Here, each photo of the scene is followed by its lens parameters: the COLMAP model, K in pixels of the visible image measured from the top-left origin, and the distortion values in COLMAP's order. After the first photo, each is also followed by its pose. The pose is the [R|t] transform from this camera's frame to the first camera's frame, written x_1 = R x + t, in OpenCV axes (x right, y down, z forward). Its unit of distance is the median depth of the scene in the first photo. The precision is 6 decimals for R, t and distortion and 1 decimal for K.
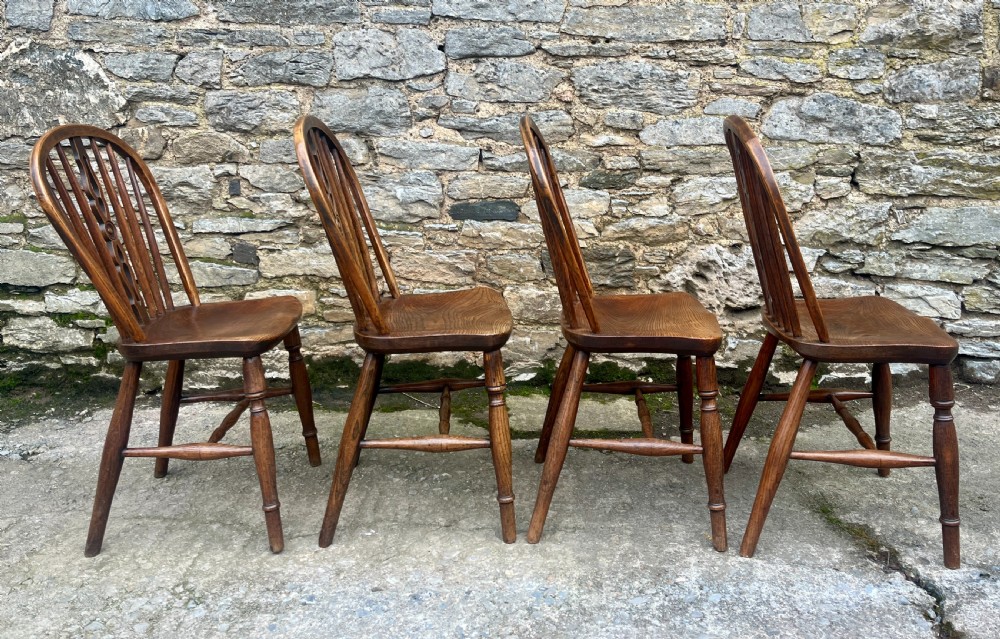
lens RADIAL K [[818.3, 0, 524.8], [0, 818.3, 244.0], [0, 0, 1]] dist [0.061969, -0.075723]
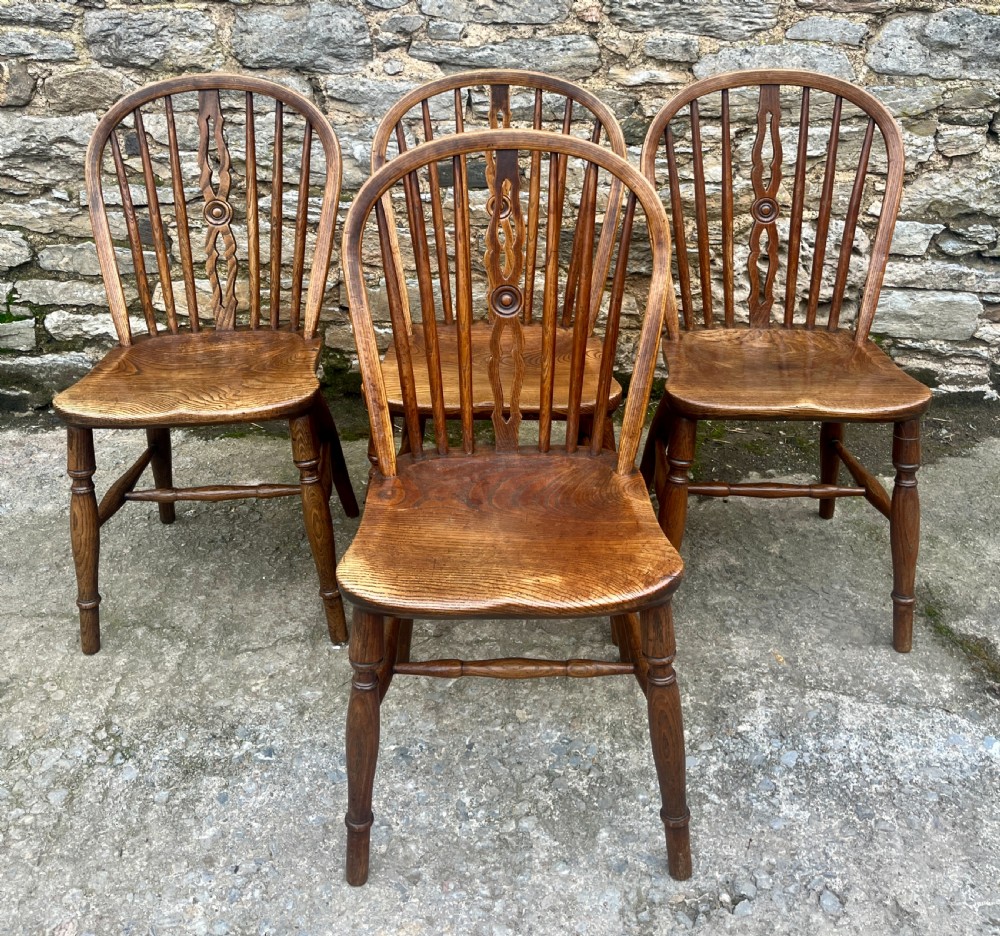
lens RADIAL K [[1072.9, 0, 484.4], [0, 1072.9, 272.2], [0, 0, 1]] dist [0.020923, 0.000000]
pose [[0.999766, -0.000869, -0.021622, -0.020924], [0.004678, 0.984246, 0.176745, -0.126564], [0.021128, -0.176804, 0.984019, 0.051391]]
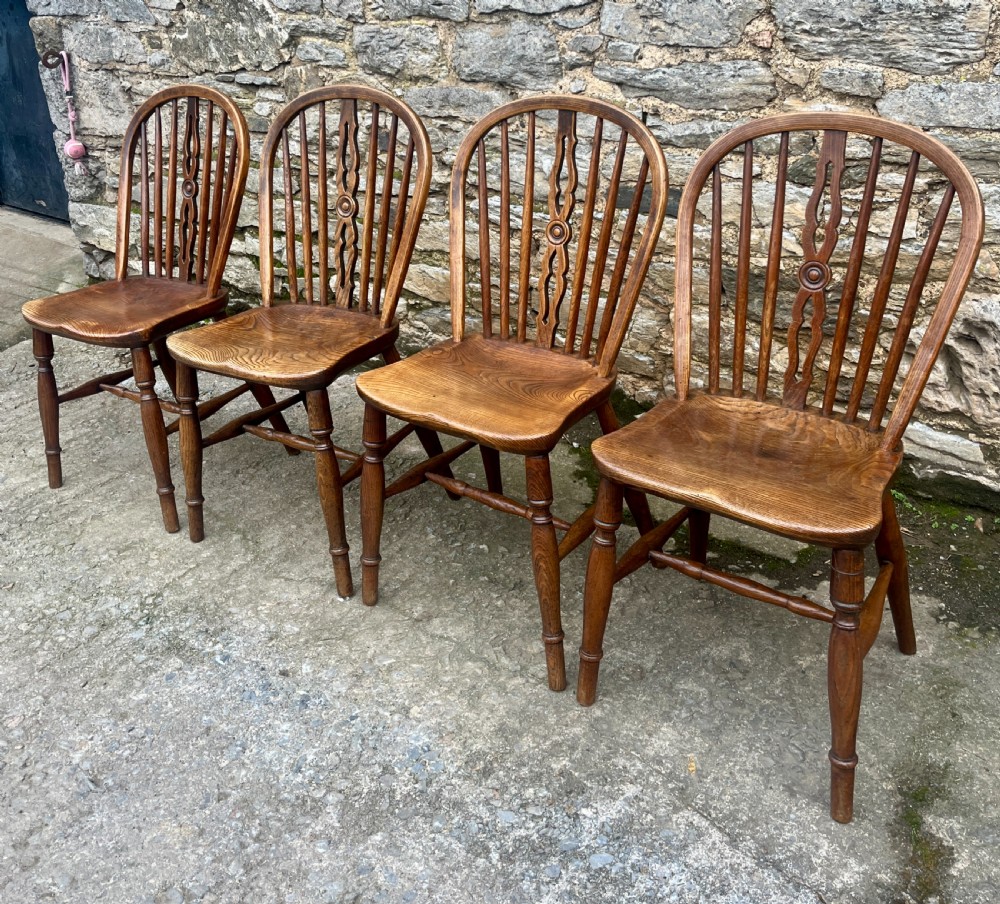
lens RADIAL K [[1029.4, 0, 490.3], [0, 1029.4, 309.5], [0, 0, 1]] dist [0.018651, 0.000000]
pose [[0.813576, 0.166864, -0.557001, 0.363847], [-0.043906, 0.972833, 0.227307, -0.149100], [0.579798, -0.160476, 0.798800, 0.194262]]
